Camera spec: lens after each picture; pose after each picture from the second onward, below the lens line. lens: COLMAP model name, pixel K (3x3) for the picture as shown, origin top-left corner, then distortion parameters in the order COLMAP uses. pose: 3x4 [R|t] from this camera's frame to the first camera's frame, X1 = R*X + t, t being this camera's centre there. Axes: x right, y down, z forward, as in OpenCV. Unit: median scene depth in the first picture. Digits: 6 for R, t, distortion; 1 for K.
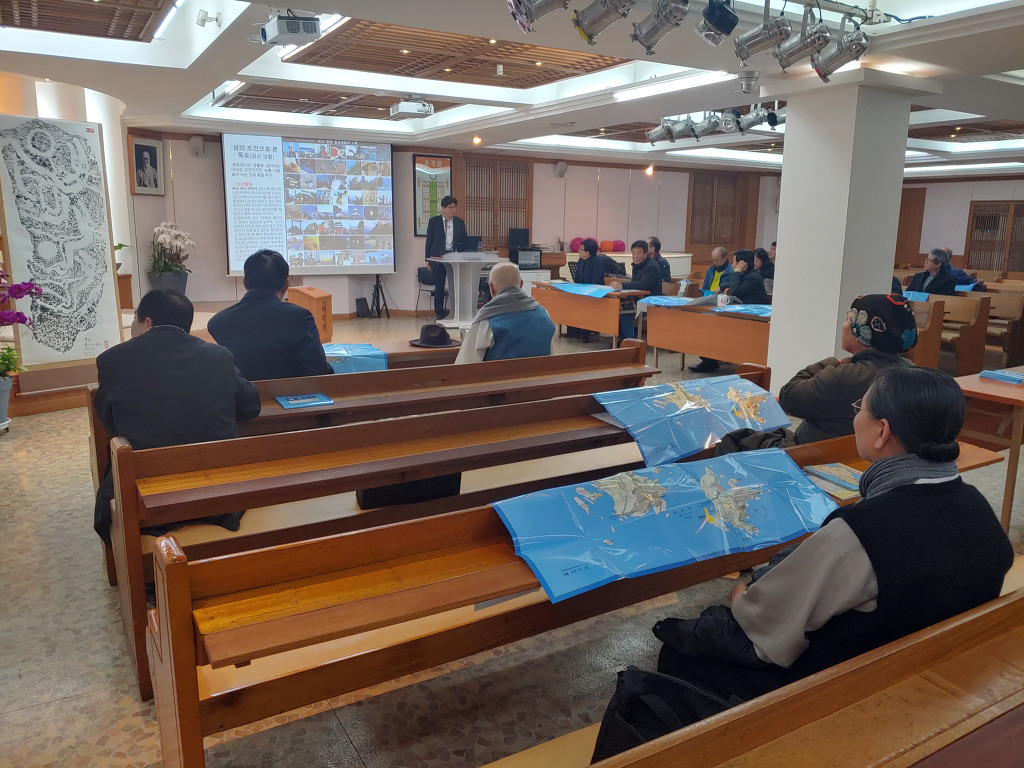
lens RADIAL K [[781.1, 0, 526.1], [0, 781.1, 385.8], [0, 0, 1]] dist [0.009539, -0.019162]
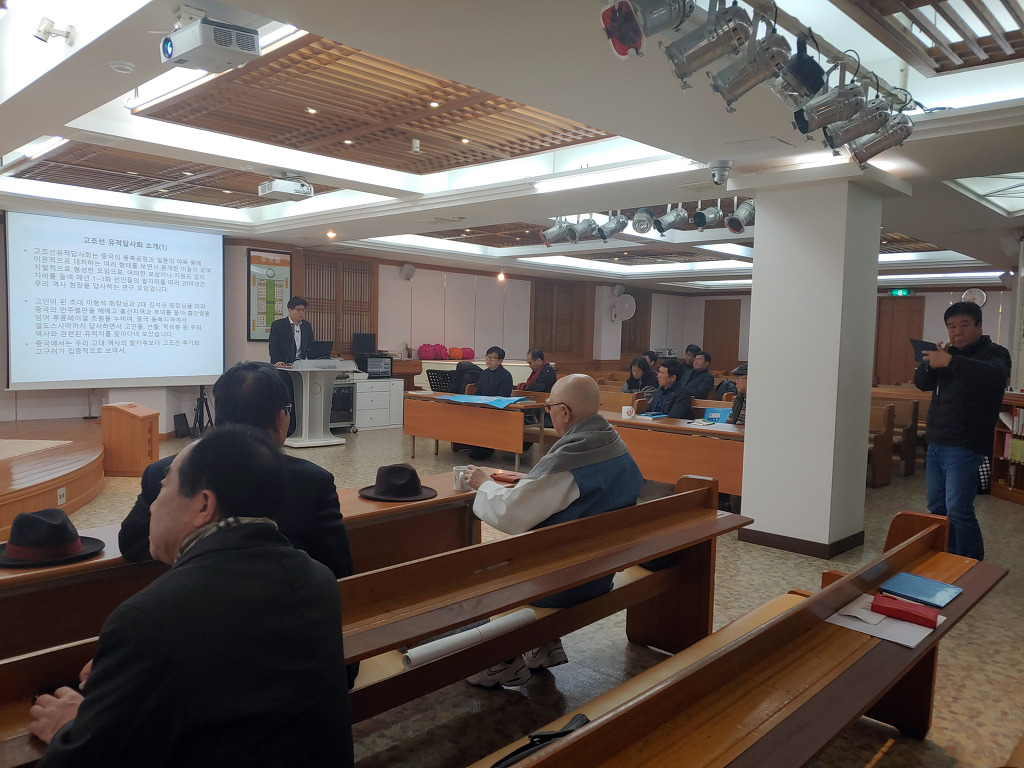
lens RADIAL K [[781.1, 0, 518.9], [0, 781.1, 393.4], [0, 0, 1]] dist [0.009539, -0.019162]
pose [[0.966443, -0.010023, 0.256687, -0.109486], [0.041852, 0.992031, -0.118837, -0.028737], [-0.253450, 0.125592, 0.959161, 0.155404]]
